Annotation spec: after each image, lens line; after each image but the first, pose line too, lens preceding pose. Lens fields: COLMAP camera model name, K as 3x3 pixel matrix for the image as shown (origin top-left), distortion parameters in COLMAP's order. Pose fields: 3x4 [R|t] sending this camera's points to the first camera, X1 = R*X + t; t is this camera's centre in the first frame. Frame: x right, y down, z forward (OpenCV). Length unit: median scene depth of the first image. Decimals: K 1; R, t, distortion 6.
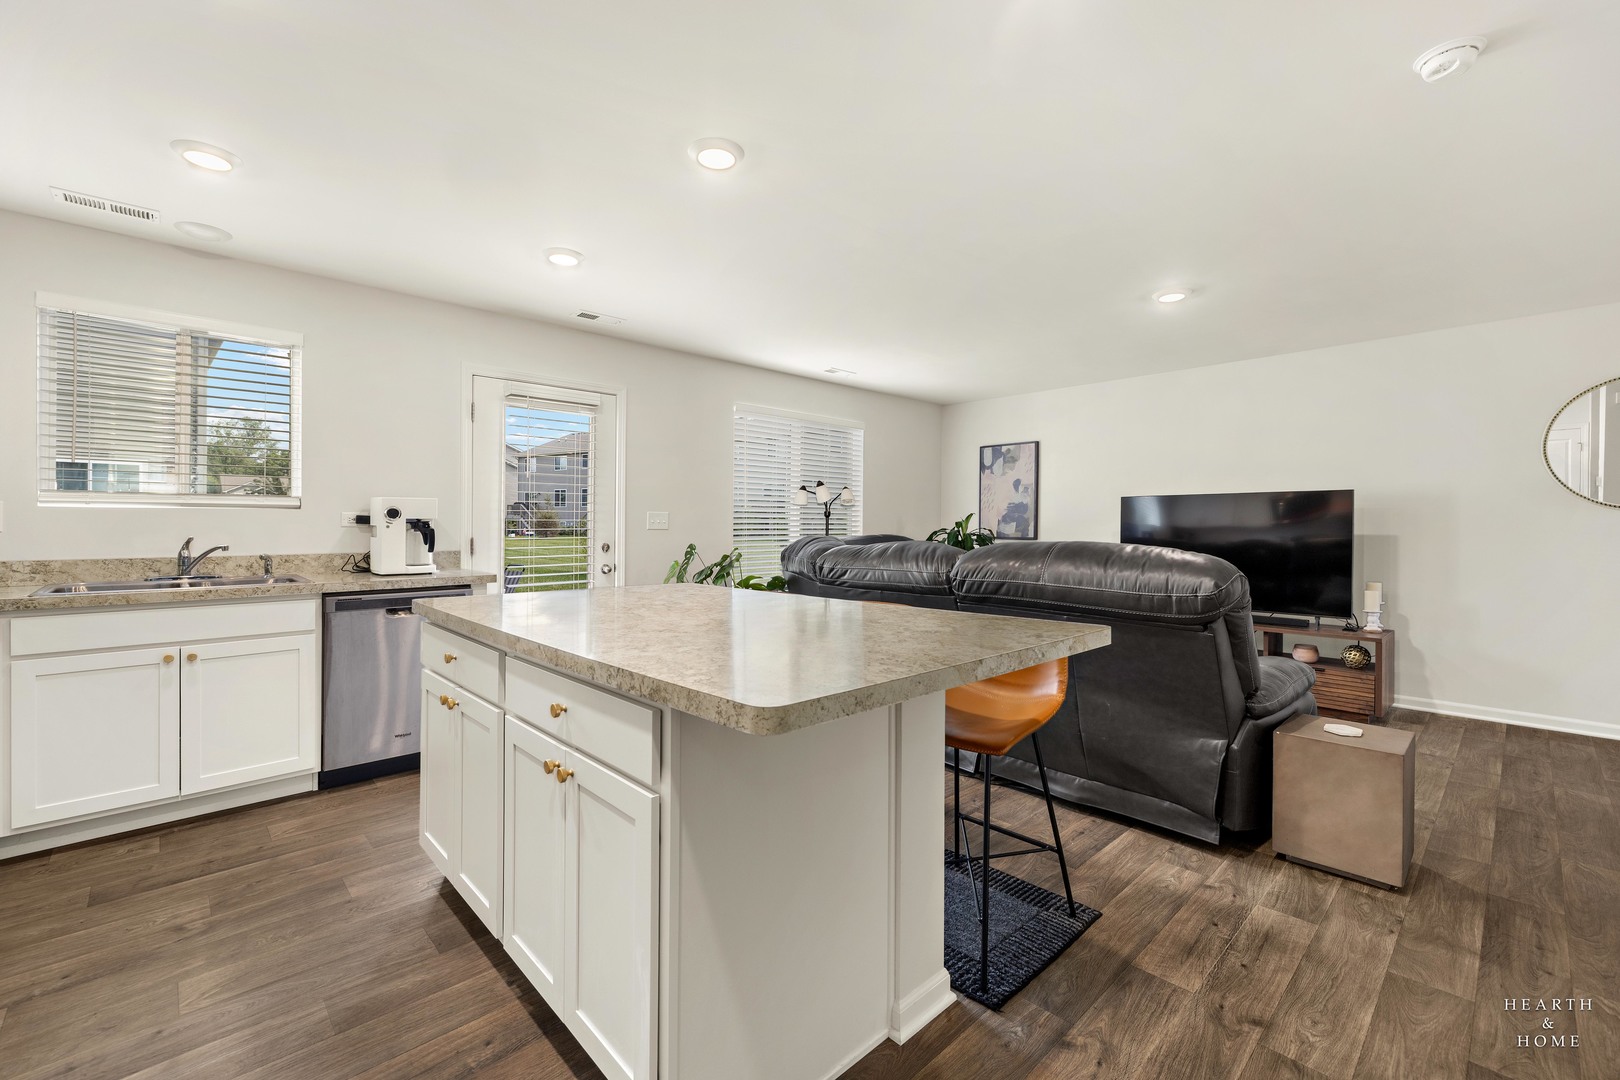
lens RADIAL K [[685.6, 0, 810.0], [0, 685.6, 540.0], [0, 0, 1]] dist [0.000520, 0.000384]
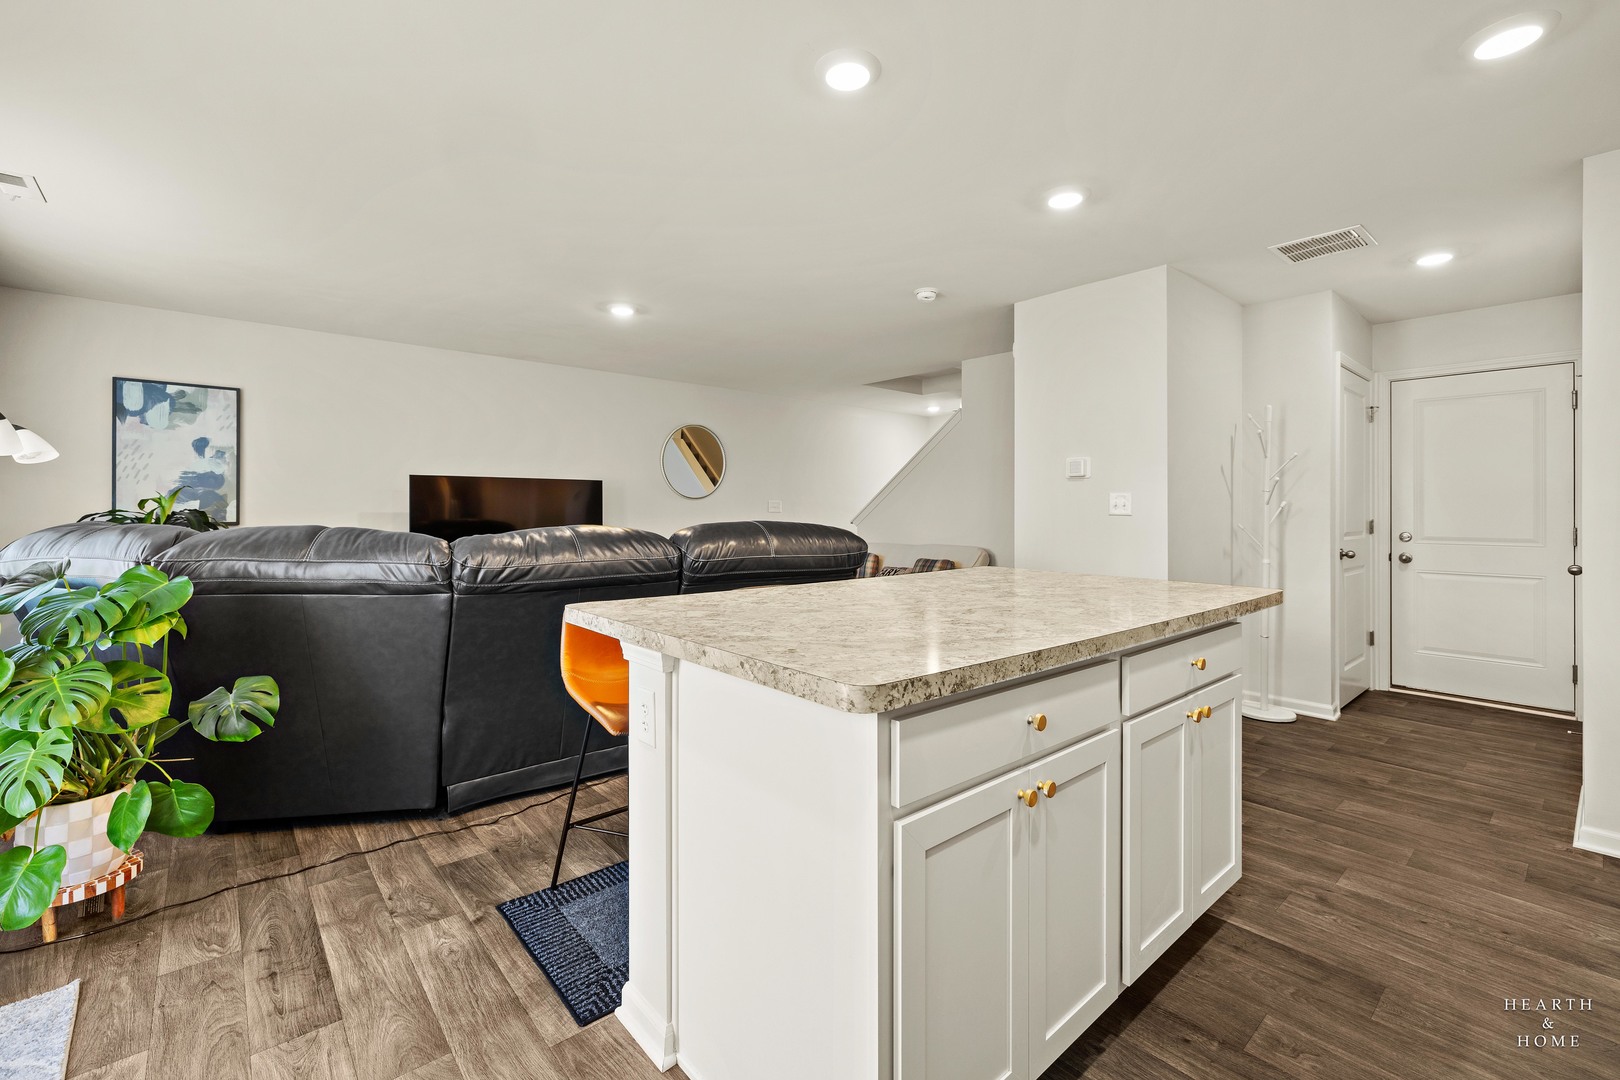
lens RADIAL K [[696.6, 0, 804.5], [0, 696.6, 514.7], [0, 0, 1]] dist [-0.000438, -0.000172]
pose [[0.053218, -0.001605, 0.998582, -0.366722], [0.016856, 0.999858, 0.000709, -0.002096], [-0.998441, 0.016794, 0.053237, 0.367266]]
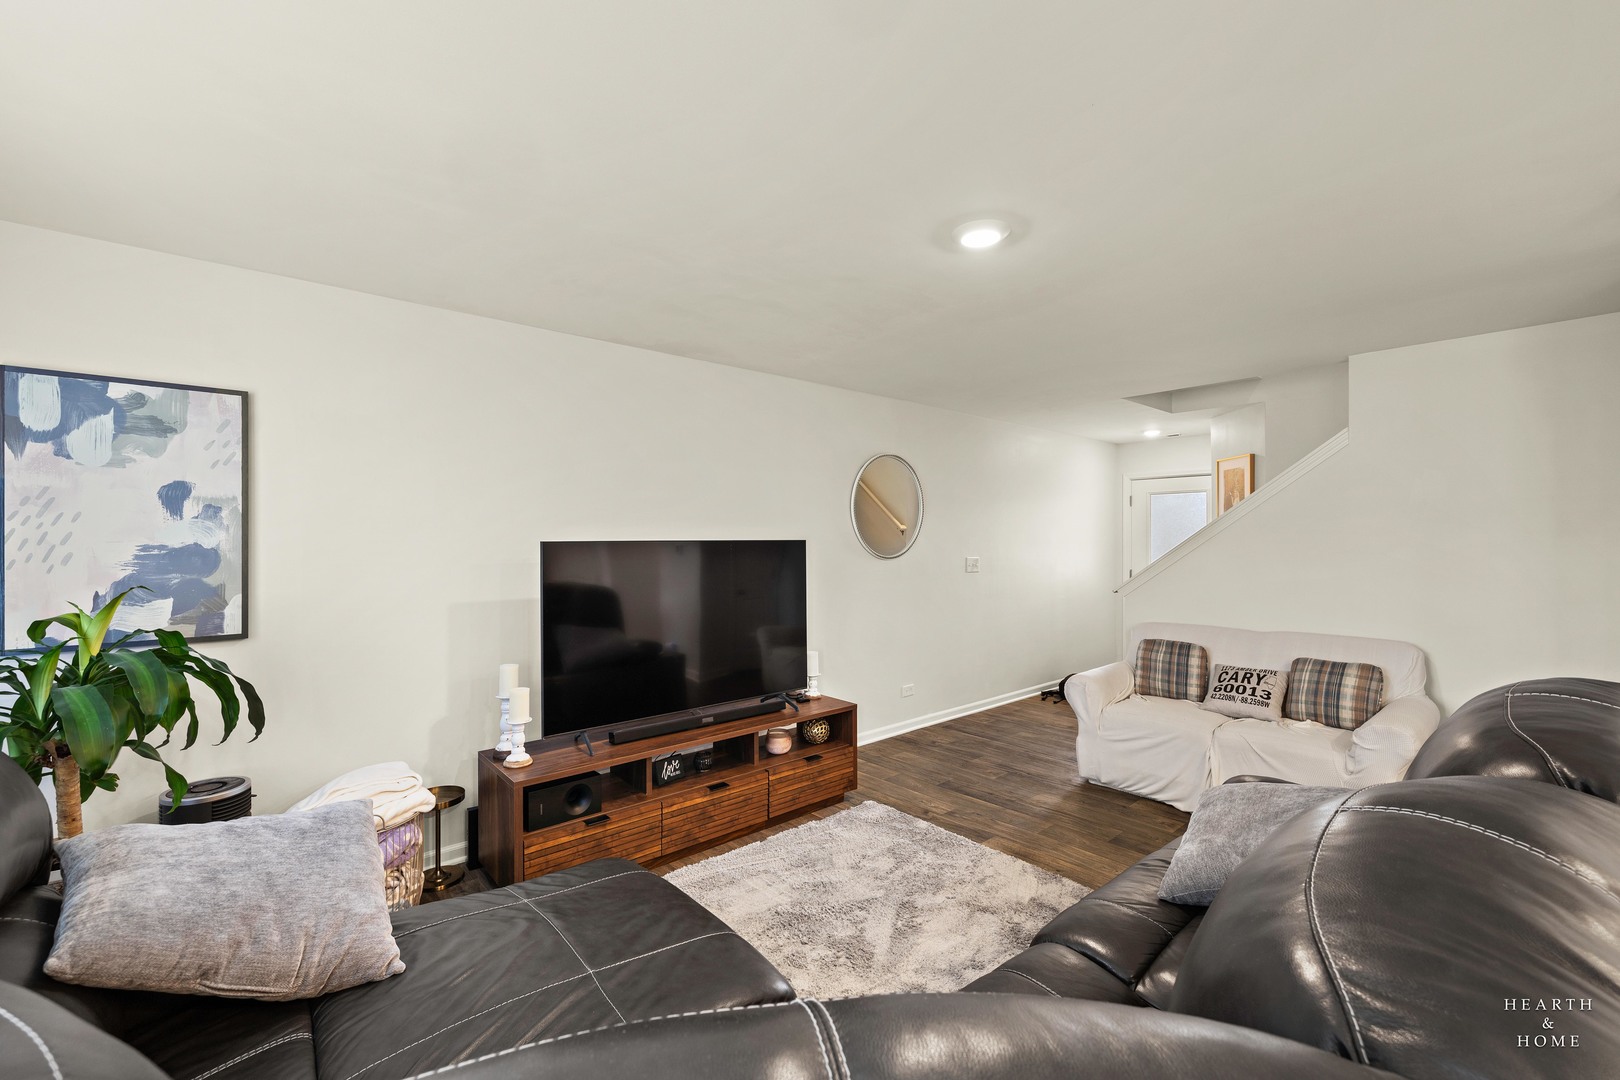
lens RADIAL K [[685.6, 0, 810.0], [0, 685.6, 540.0], [0, 0, 1]] dist [0.000520, 0.000384]
pose [[0.040528, 0.001266, 0.999178, -0.054813], [0.022160, 0.999752, -0.002165, -0.049700], [-0.998933, 0.022229, 0.040490, 0.653579]]
